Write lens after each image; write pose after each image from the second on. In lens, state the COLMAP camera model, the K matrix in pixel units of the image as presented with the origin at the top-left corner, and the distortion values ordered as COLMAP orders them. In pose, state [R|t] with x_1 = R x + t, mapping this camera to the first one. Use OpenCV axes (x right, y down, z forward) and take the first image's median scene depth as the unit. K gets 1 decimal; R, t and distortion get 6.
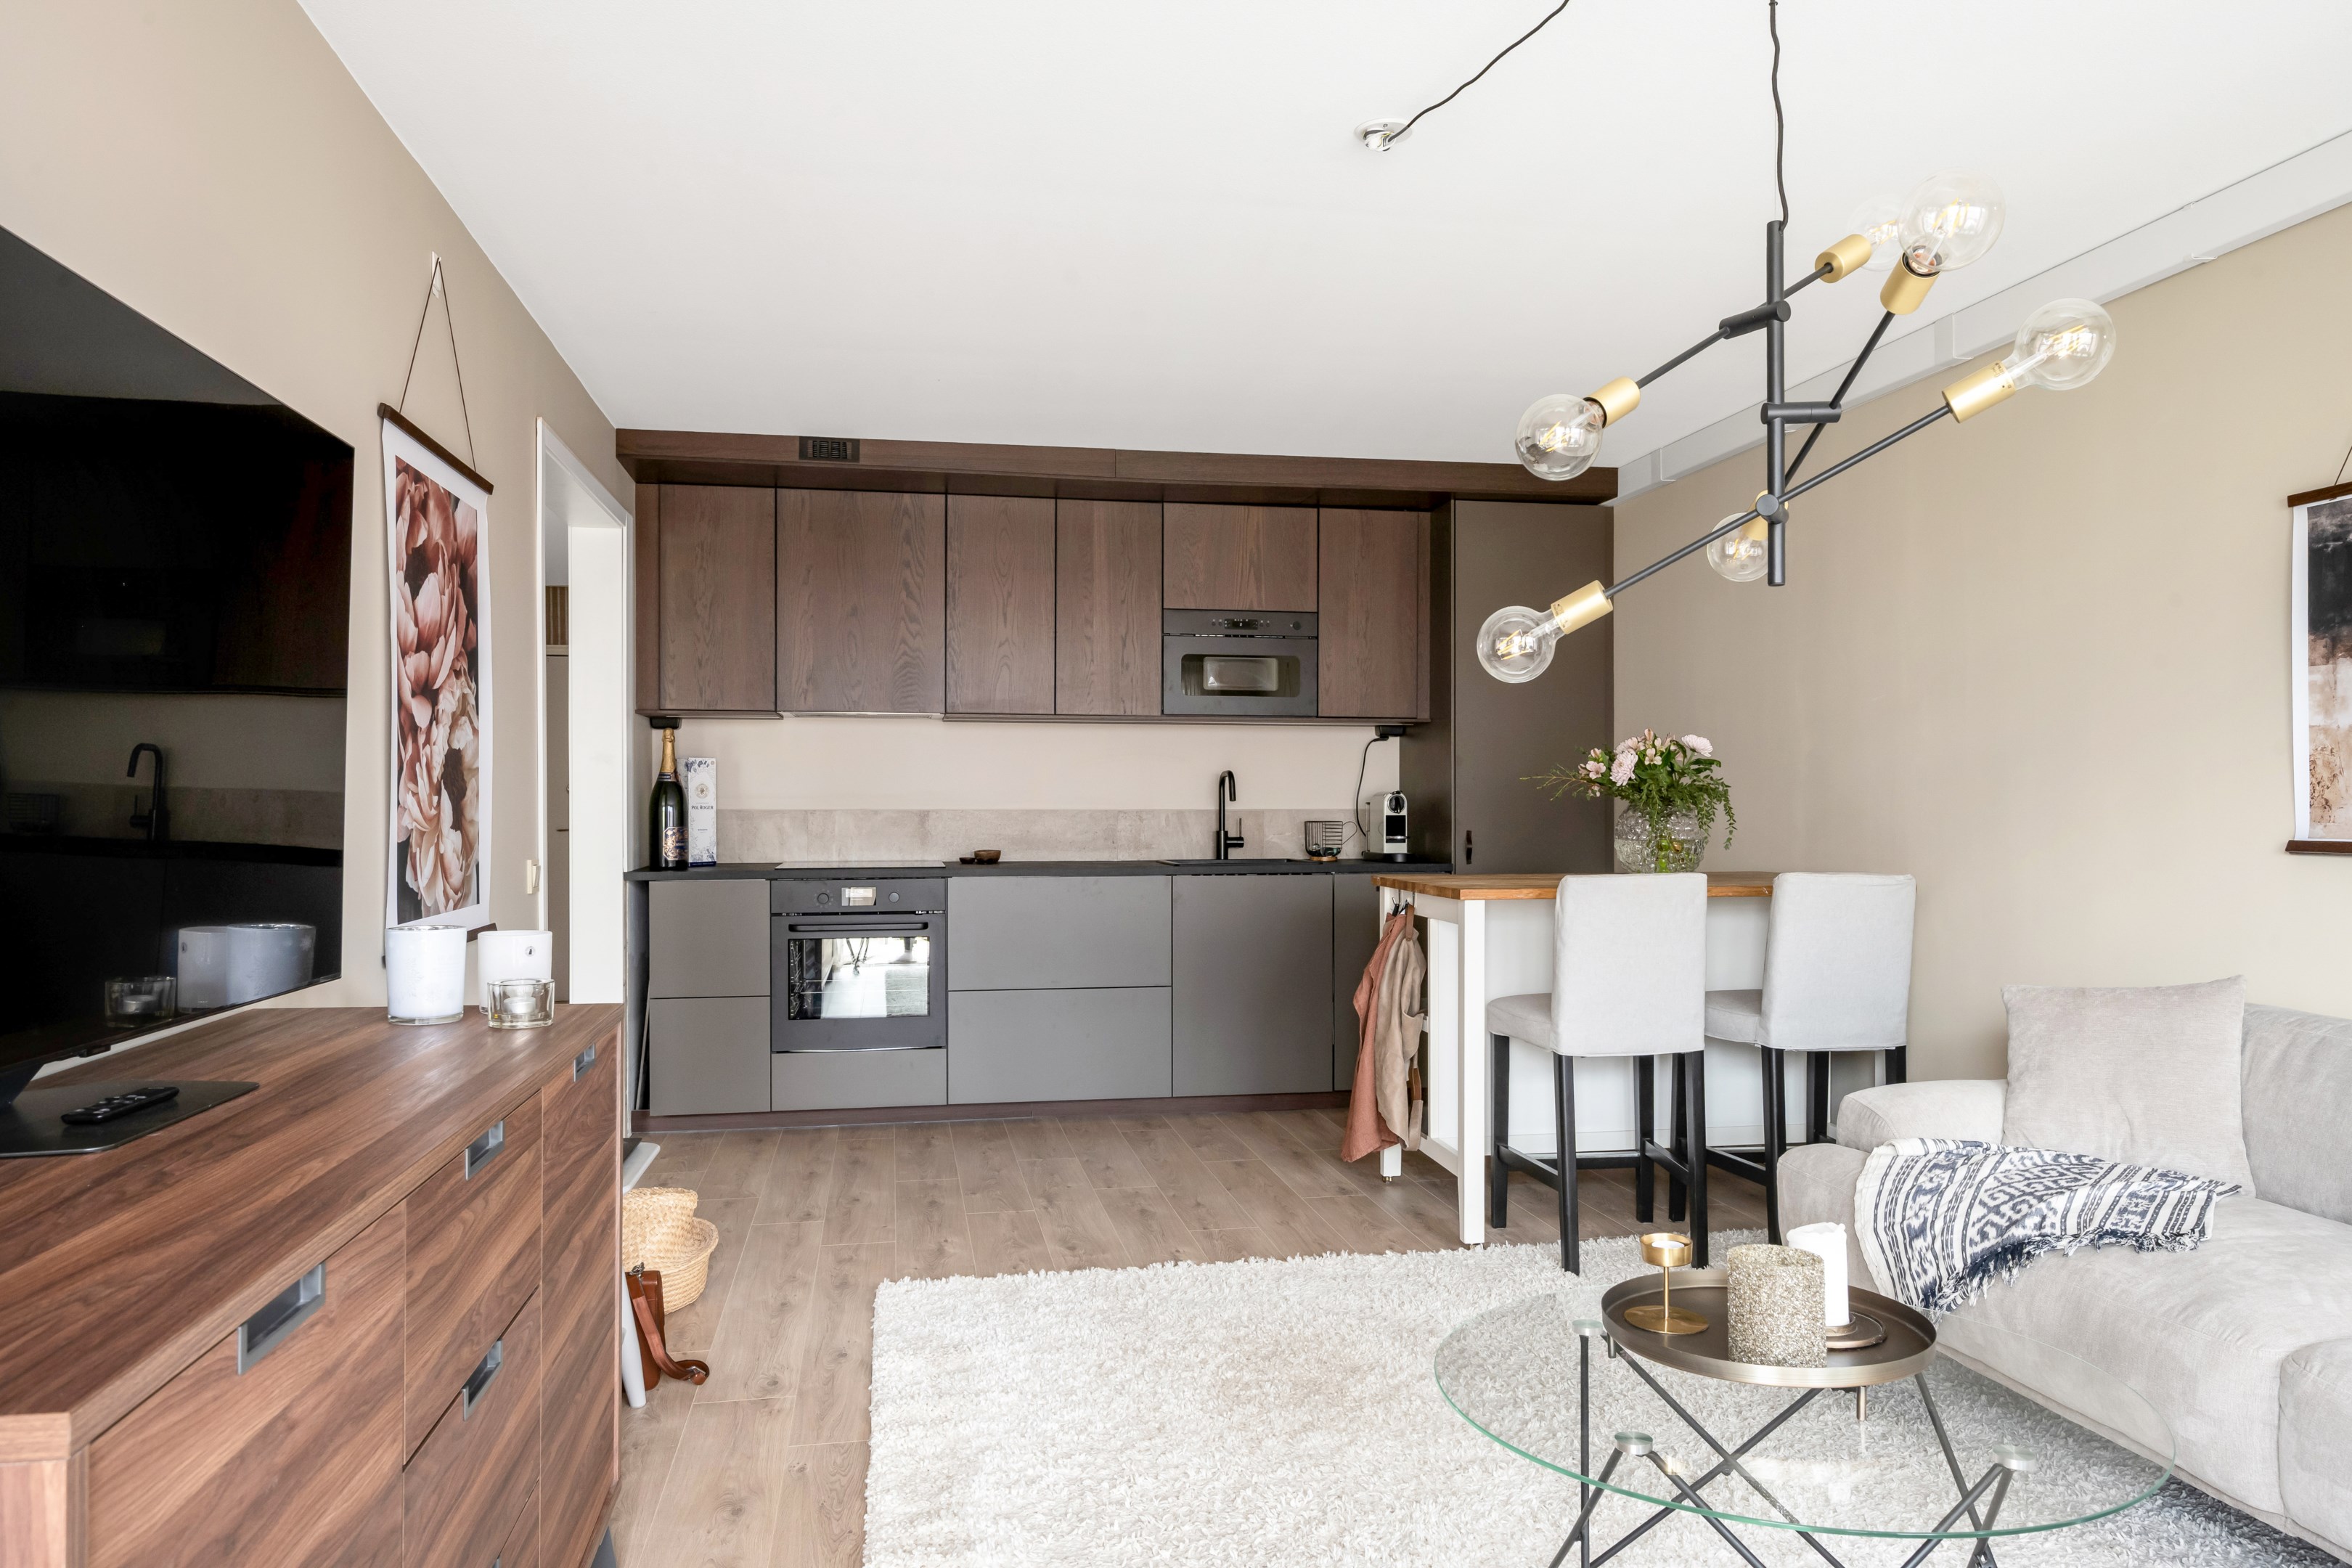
lens RADIAL K [[1563.1, 0, 1188.2], [0, 1563.1, 792.3], [0, 0, 1]] dist [-0.005344, 0.001542]
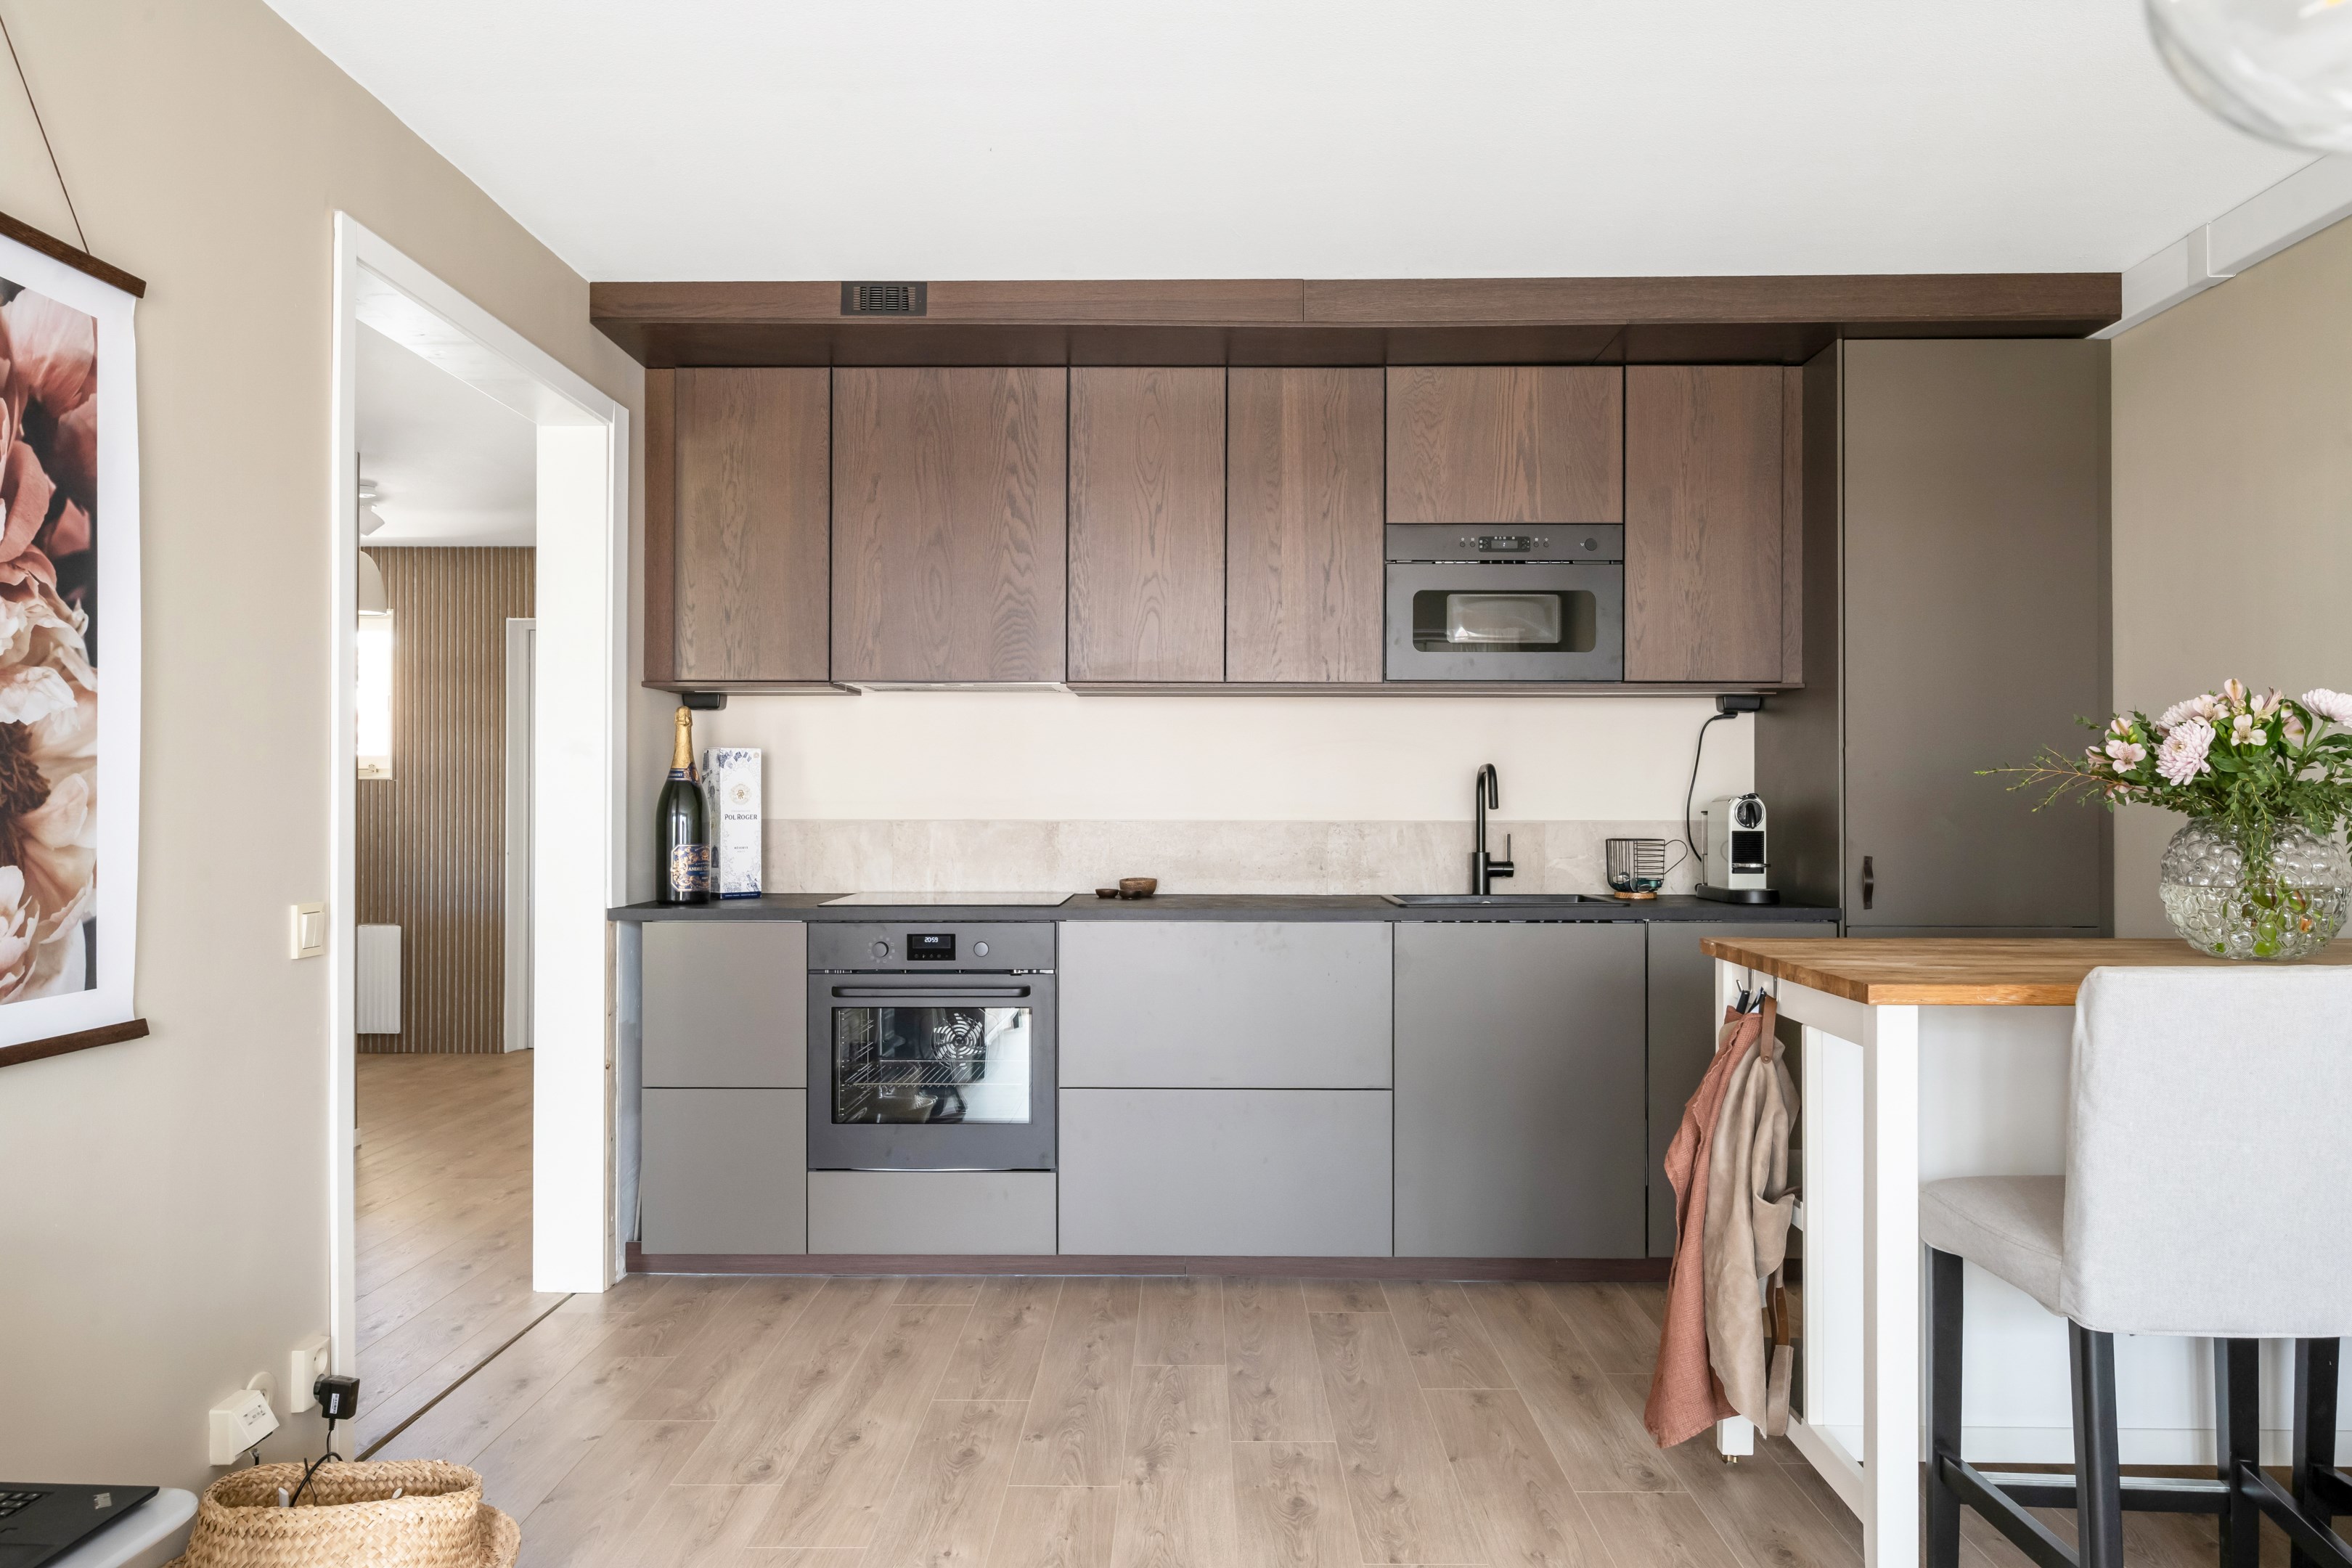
lens RADIAL K [[1681.6, 0, 1176.5], [0, 1681.6, 783.6], [0, 0, 1]] dist [0.000207, -0.011798]
pose [[0.979776, -0.001186, -0.200092, 0.043599], [-0.000093, 0.999980, -0.006383, -0.000833], [0.200096, 0.006272, 0.979756, 0.292111]]
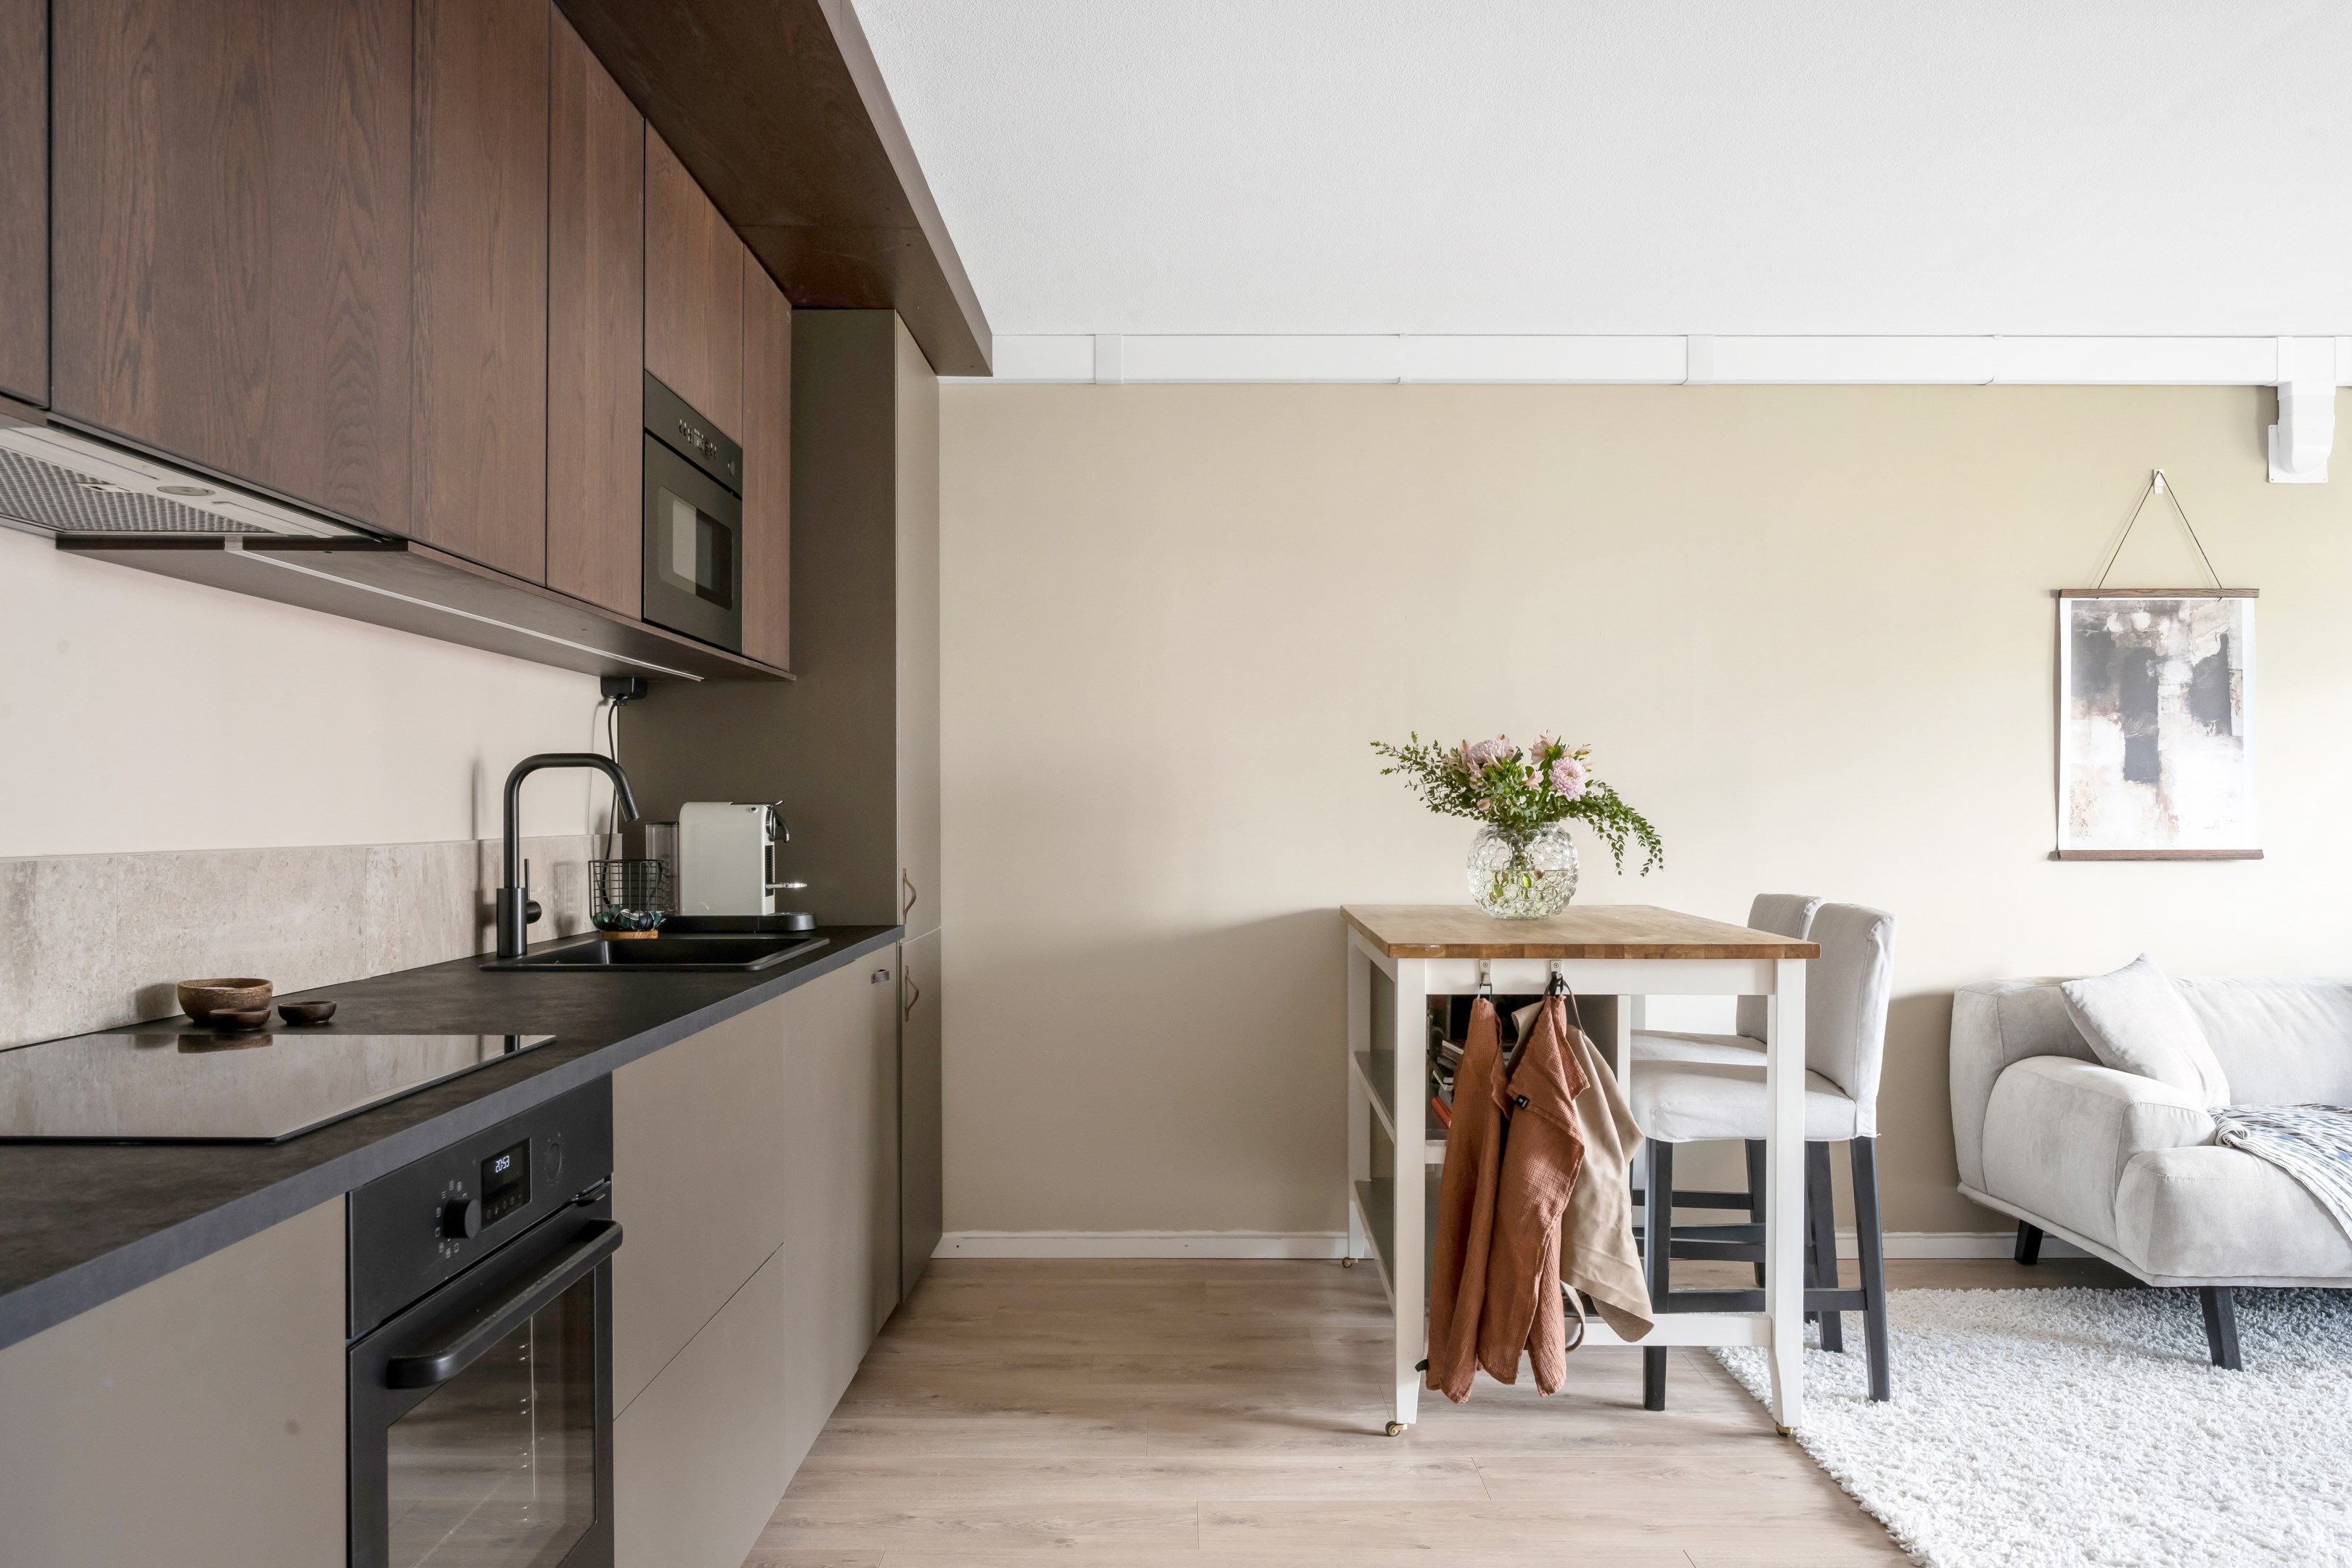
lens RADIAL K [[1681.6, 0, 1185.6], [0, 1681.6, 825.7], [0, 0, 1]] dist [0.000207, -0.011798]
pose [[0.186797, -0.008156, 0.982365, -0.469204], [-0.007276, 0.999927, 0.009686, 0.000972], [-0.982372, -0.008957, 0.186724, 0.825066]]
